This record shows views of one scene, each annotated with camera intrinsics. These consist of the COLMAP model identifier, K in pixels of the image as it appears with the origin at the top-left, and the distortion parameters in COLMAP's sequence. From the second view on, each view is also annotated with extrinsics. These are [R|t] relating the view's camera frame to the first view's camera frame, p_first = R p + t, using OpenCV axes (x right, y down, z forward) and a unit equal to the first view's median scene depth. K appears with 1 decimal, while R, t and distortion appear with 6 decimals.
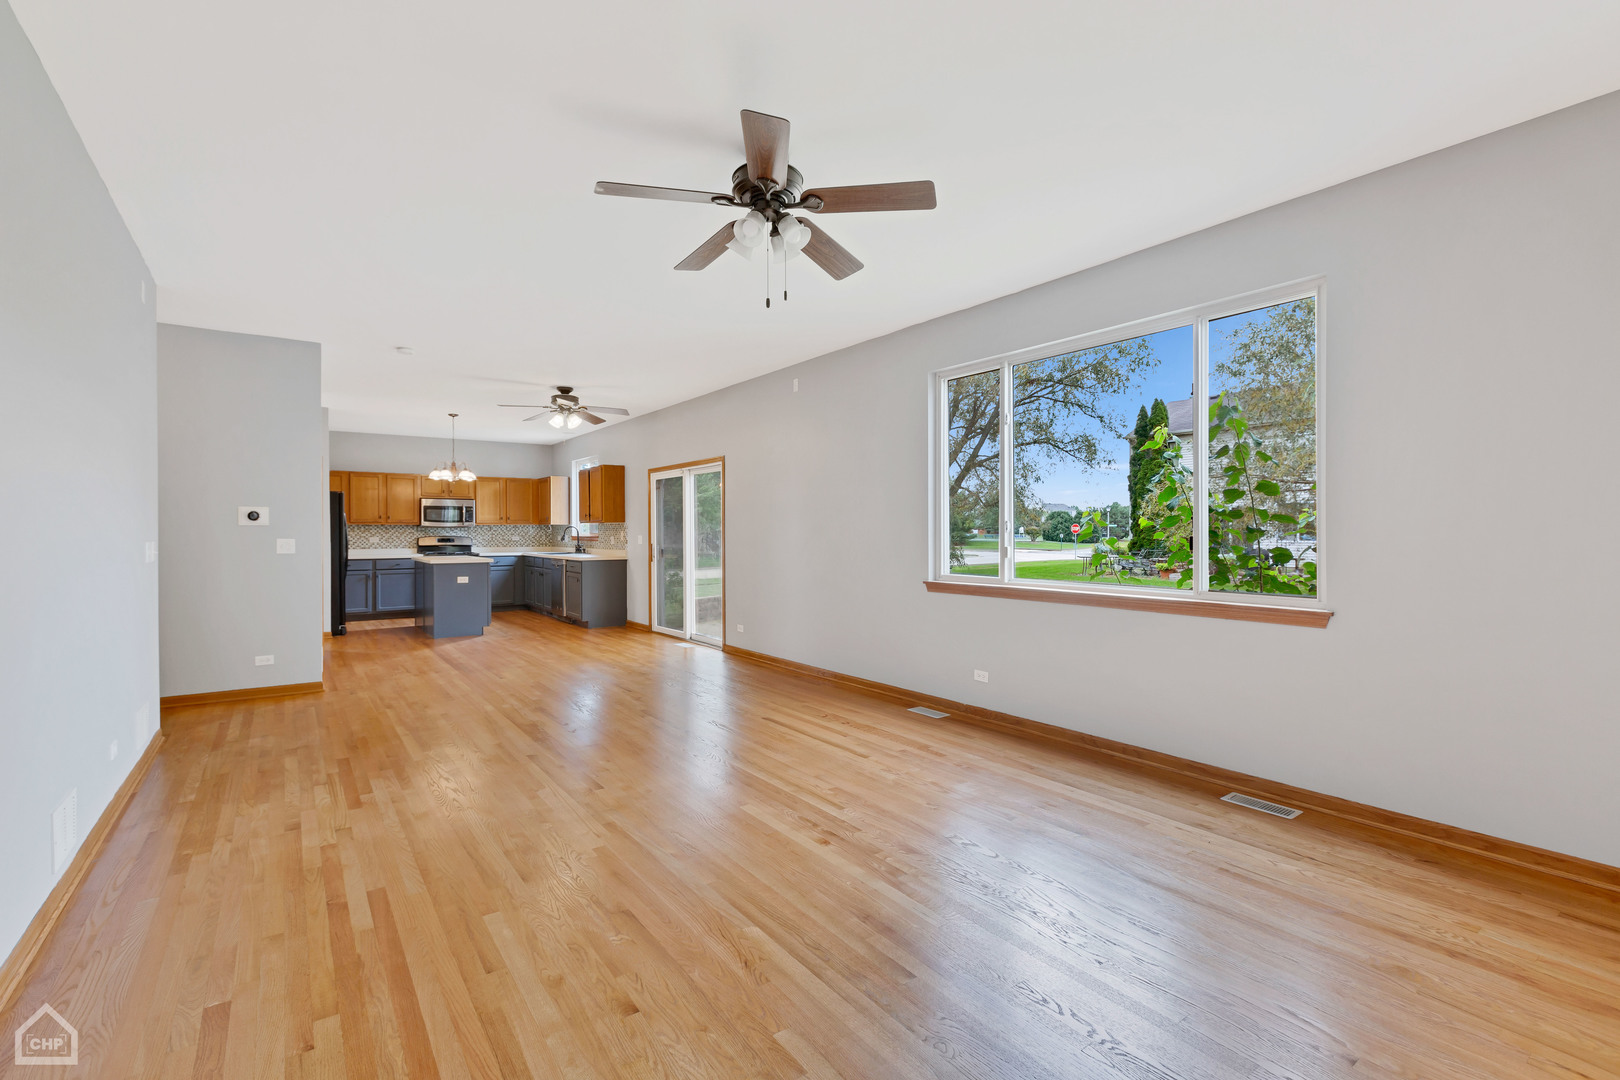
lens RADIAL K [[724.3, 0, 800.0], [0, 724.3, 529.5], [0, 0, 1]] dist [-0.003840, -0.000006]
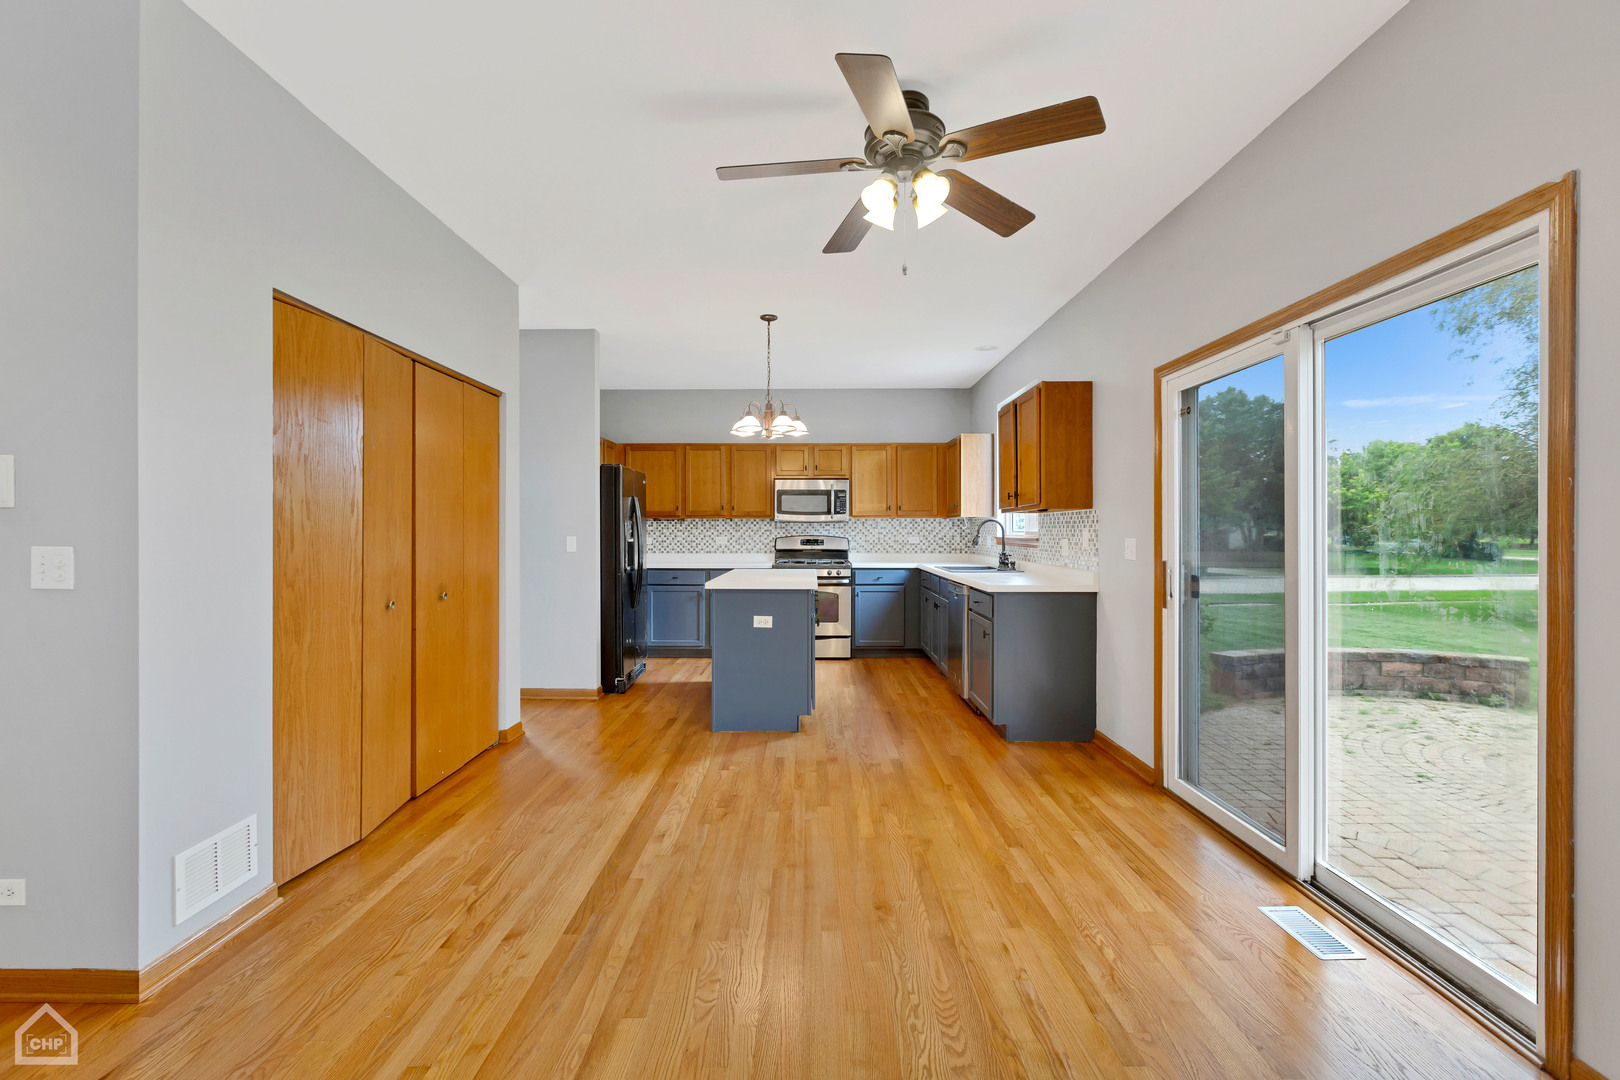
lens RADIAL K [[724.3, 0, 798.3], [0, 724.3, 530.4], [0, 0, 1]] dist [-0.003840, -0.000006]
pose [[0.806336, 0.003870, -0.591445, -0.124842], [-0.001224, 0.999987, 0.004875, 0.001350], [0.591457, -0.003207, 0.806330, 0.533680]]
